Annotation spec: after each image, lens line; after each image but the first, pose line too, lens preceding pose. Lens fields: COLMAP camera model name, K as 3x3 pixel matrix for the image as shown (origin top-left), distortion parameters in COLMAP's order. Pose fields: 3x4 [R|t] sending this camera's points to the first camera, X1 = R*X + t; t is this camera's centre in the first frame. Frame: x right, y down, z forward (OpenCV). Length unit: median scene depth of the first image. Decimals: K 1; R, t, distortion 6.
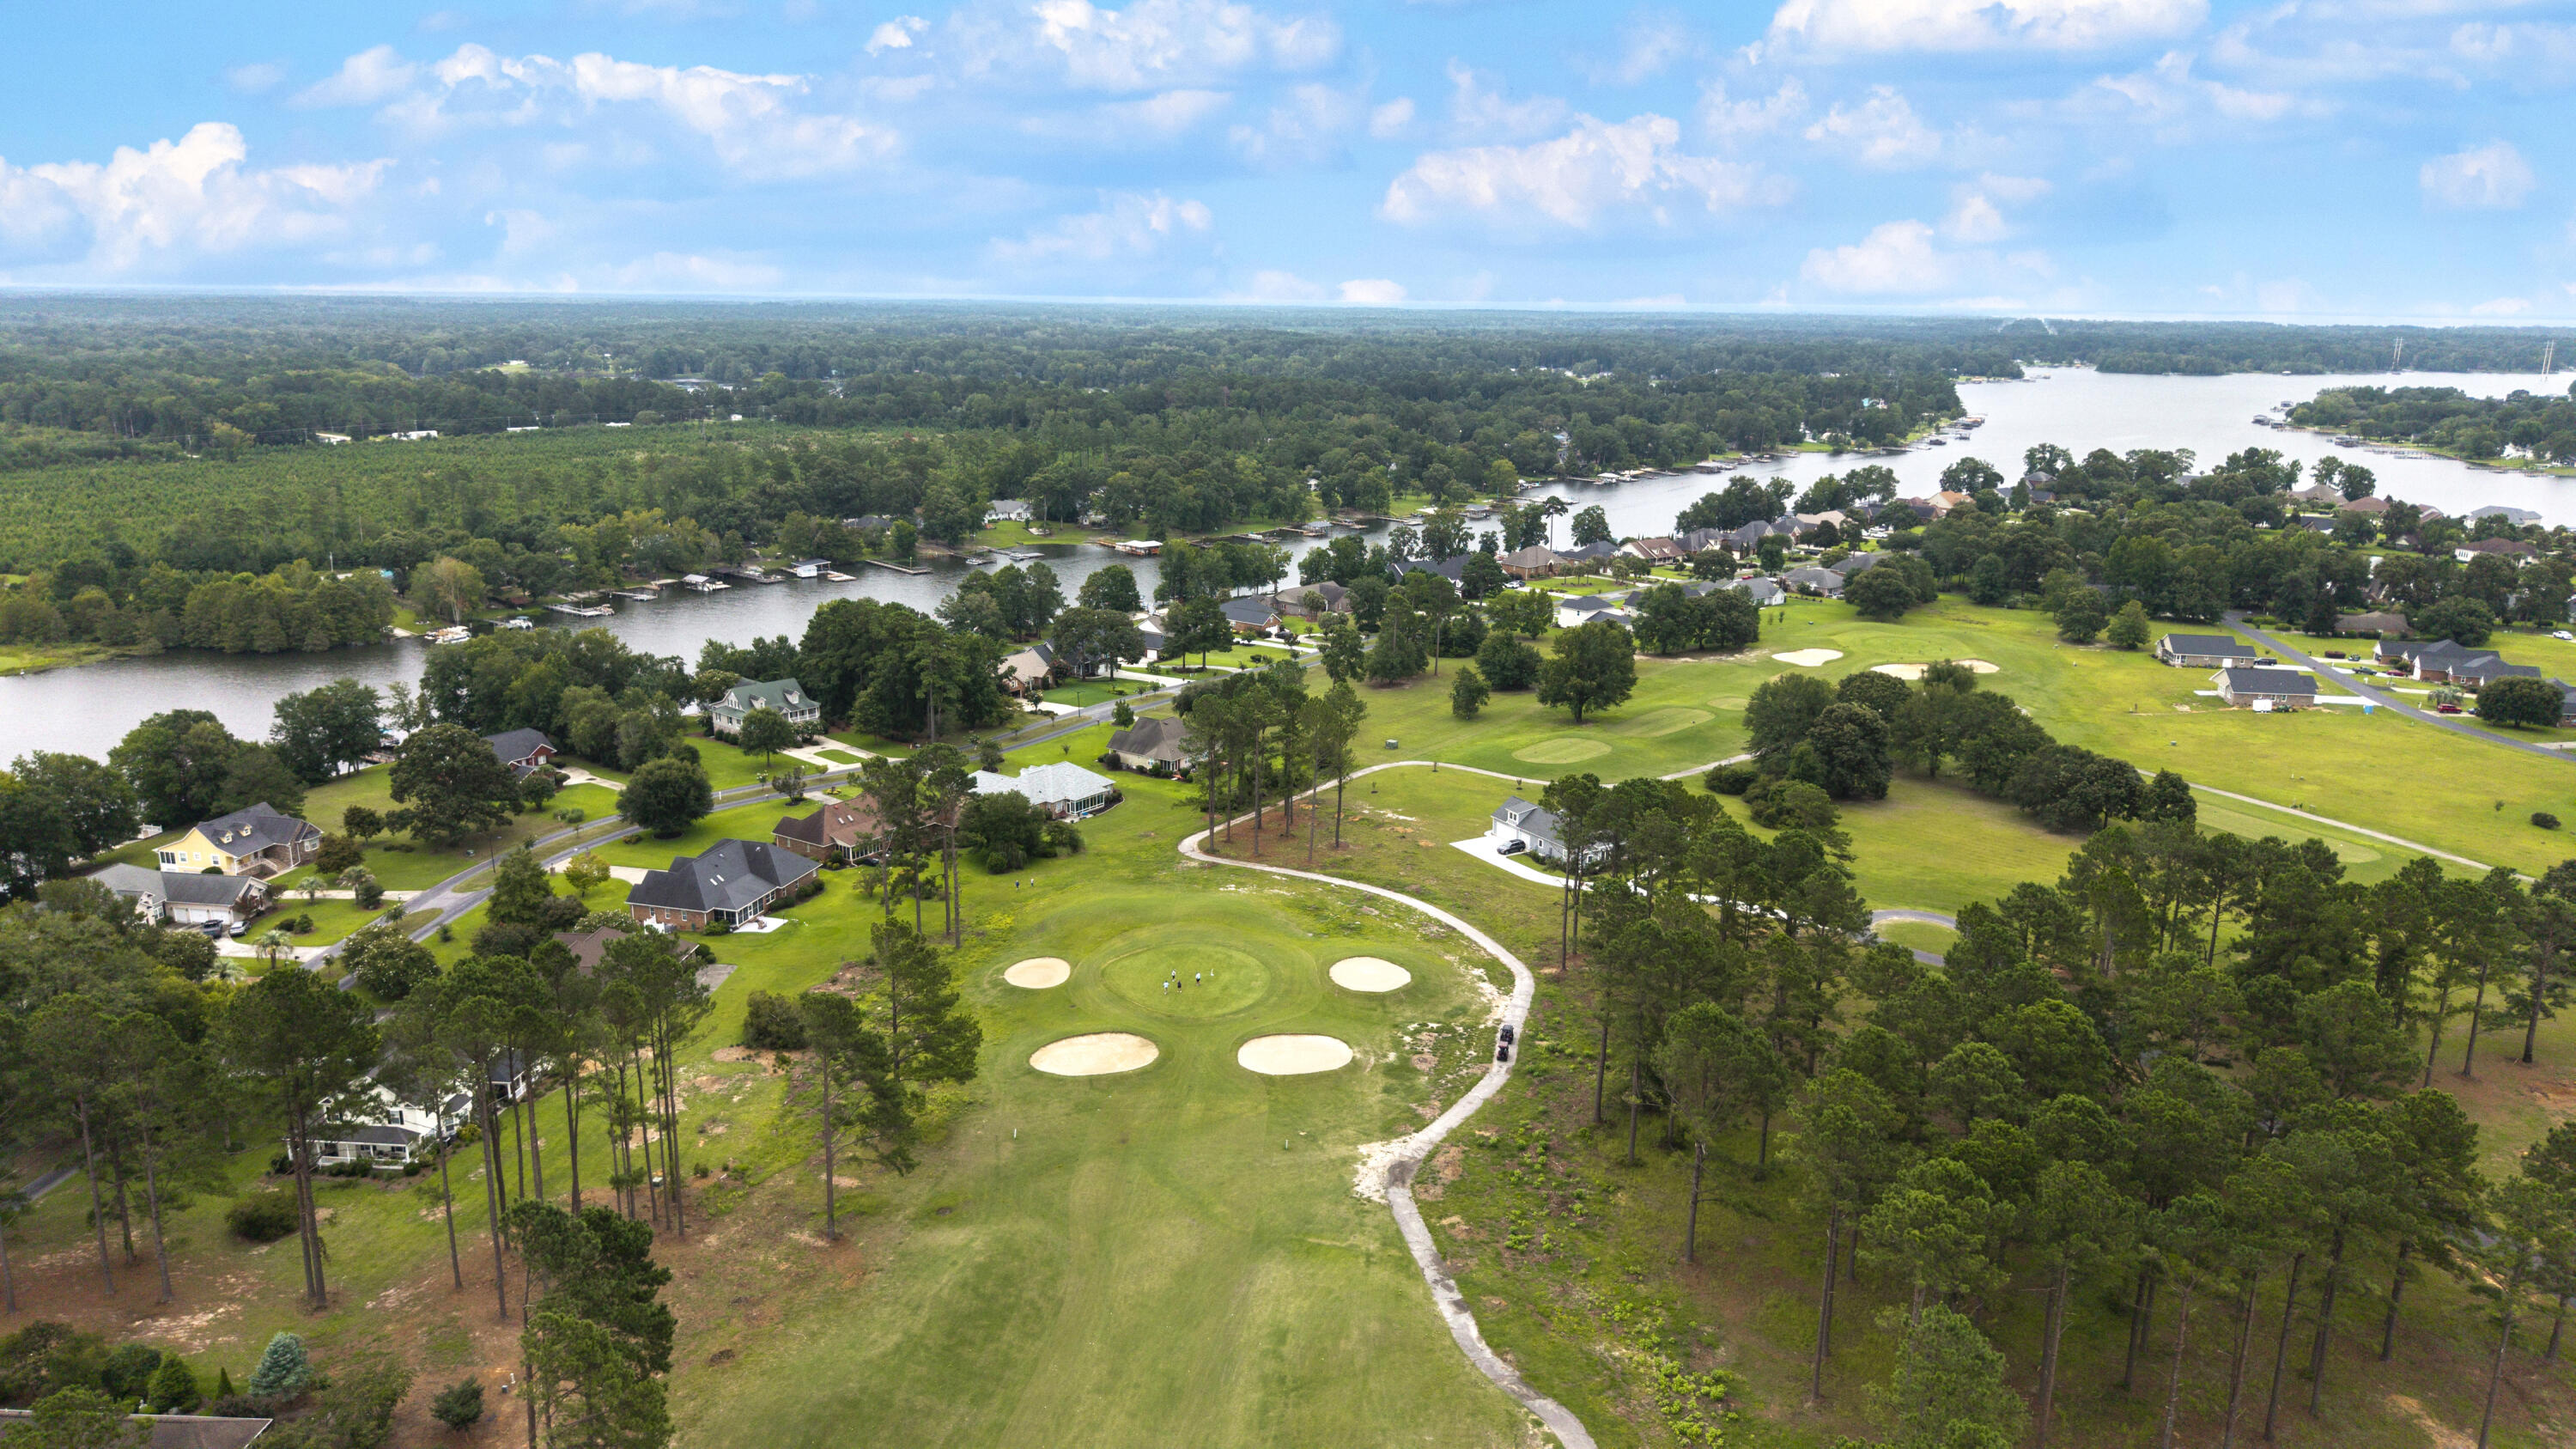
lens RADIAL K [[1741.8, 0, 1288.0], [0, 1741.8, 724.5], [0, 0, 1]] dist [0.051261, -0.068914]
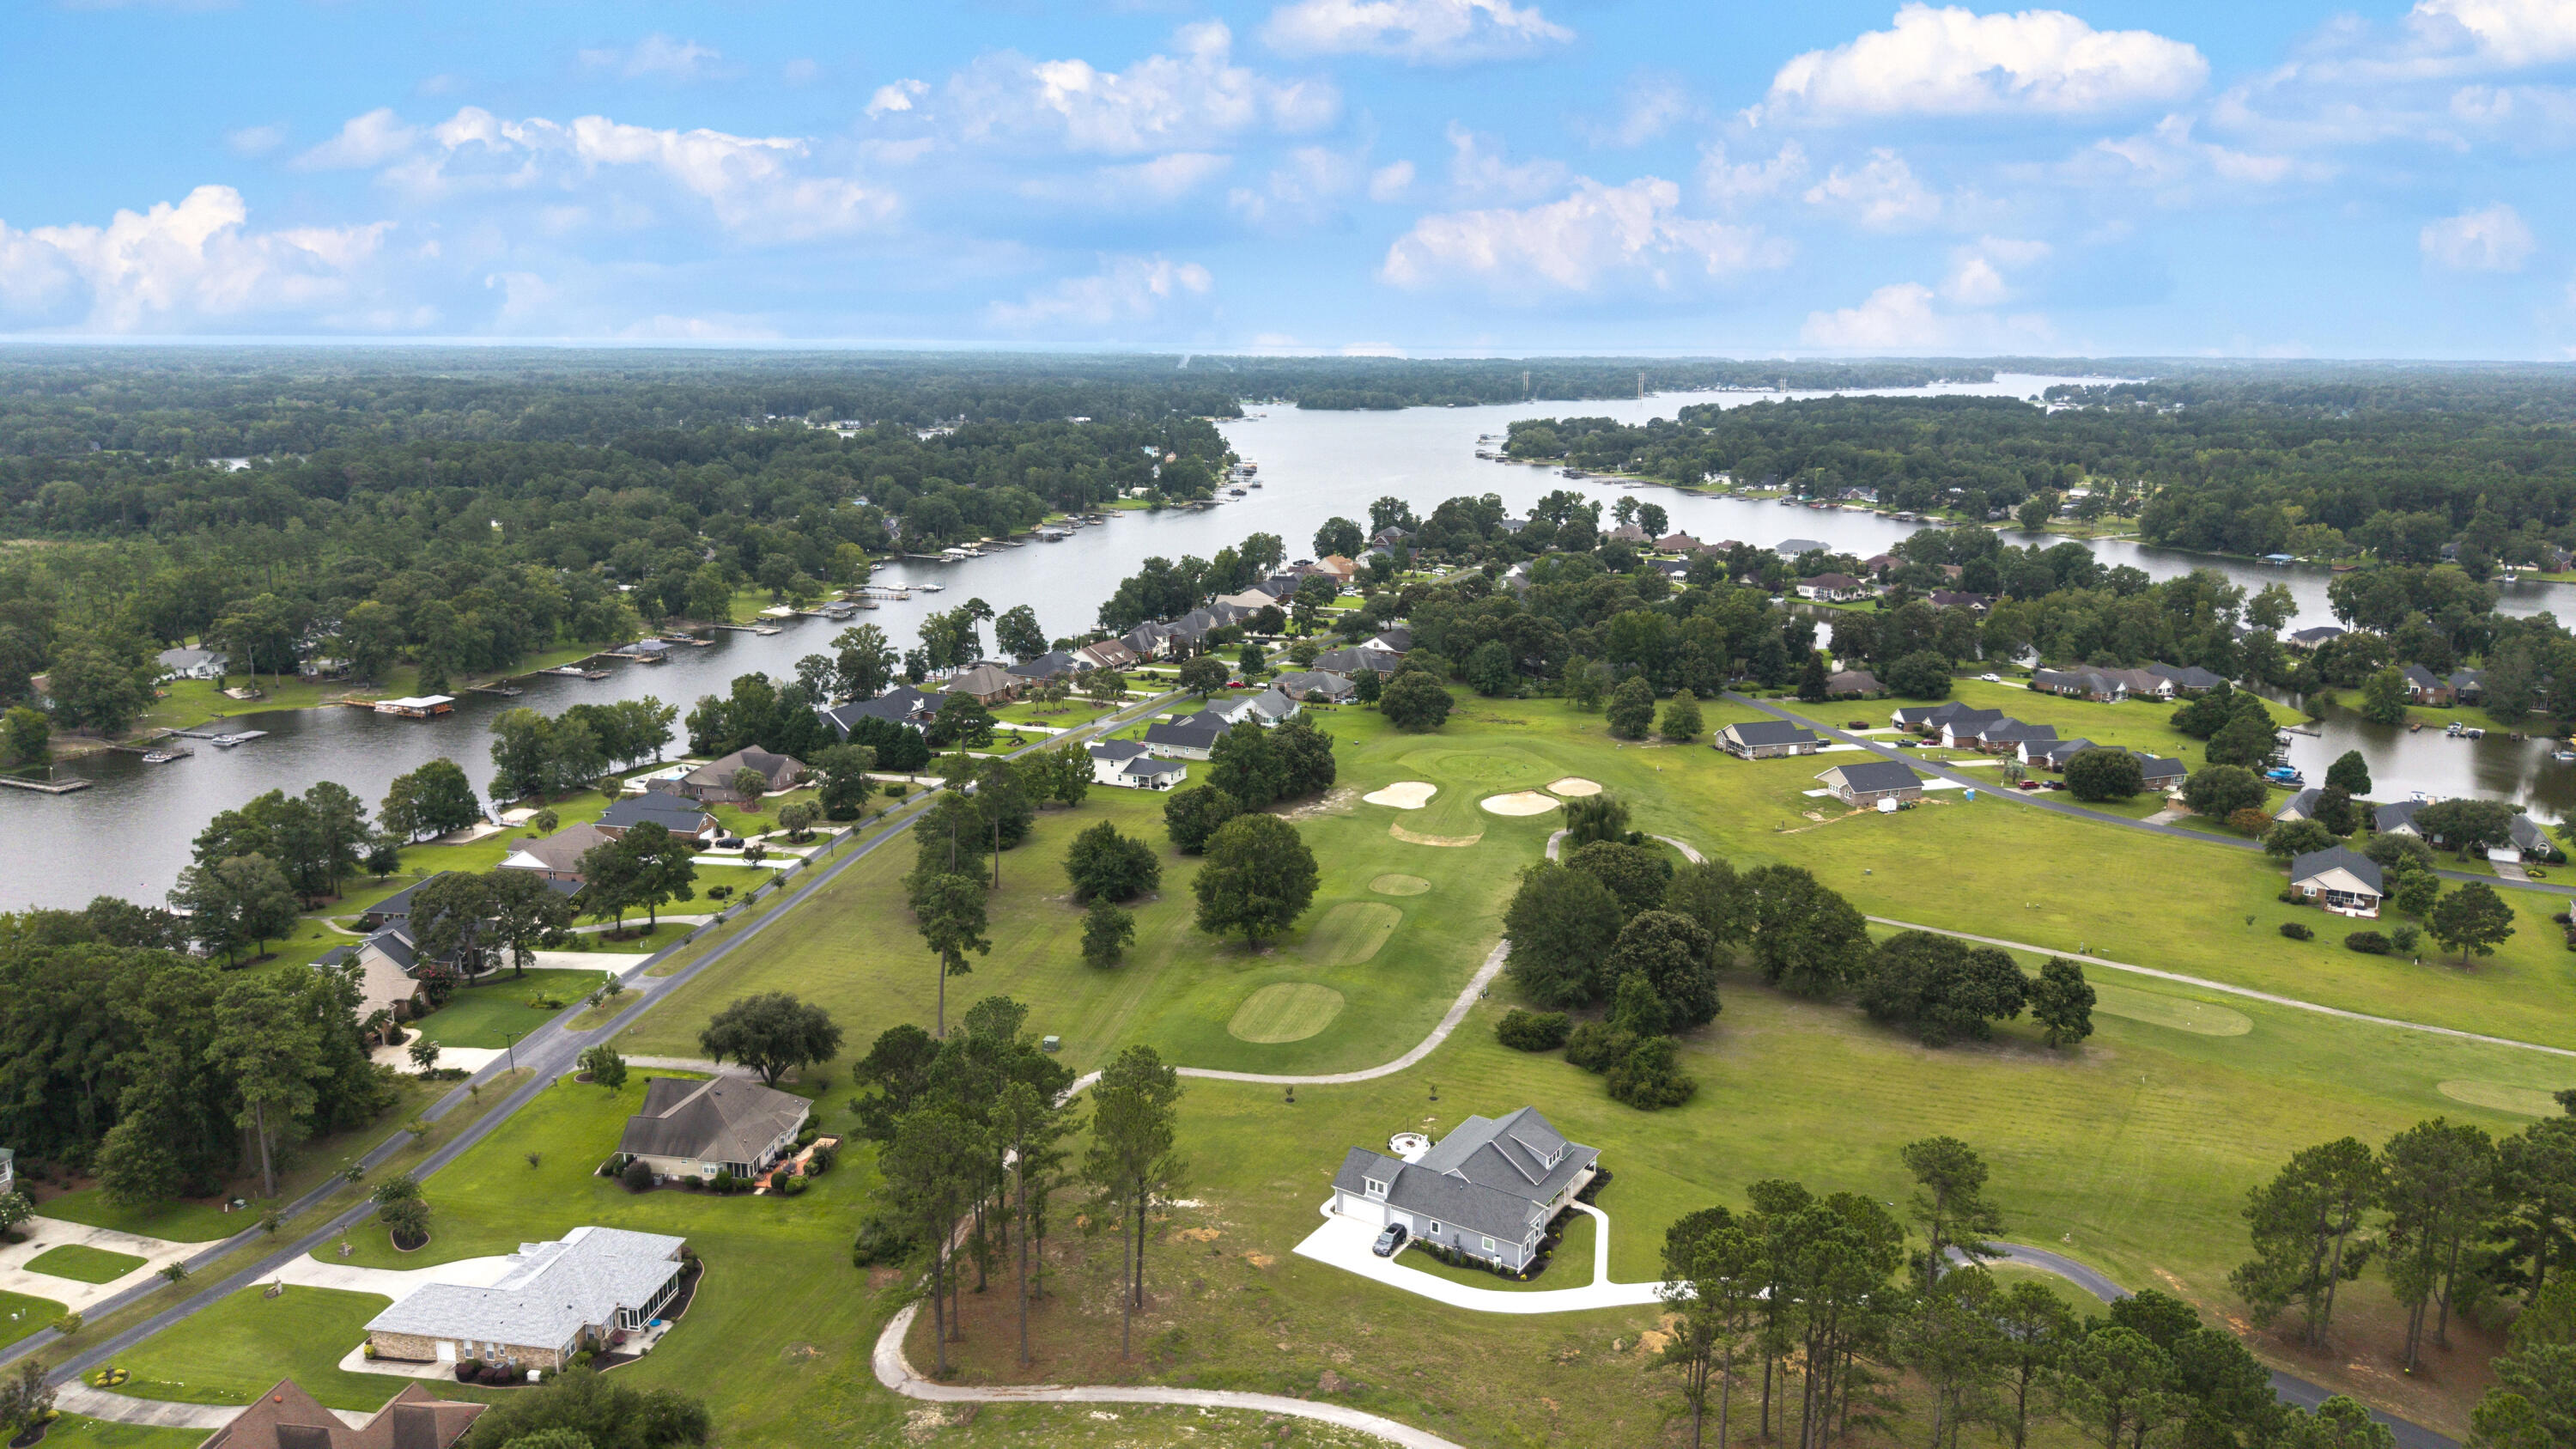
lens RADIAL K [[1741.8, 0, 1288.0], [0, 1741.8, 724.5], [0, 0, 1]] dist [0.051261, -0.068914]
pose [[0.895916, -0.102958, 0.432127, -0.077794], [0.111220, 0.993777, 0.006187, -0.059676], [-0.430074, 0.042518, 0.901792, 0.192716]]
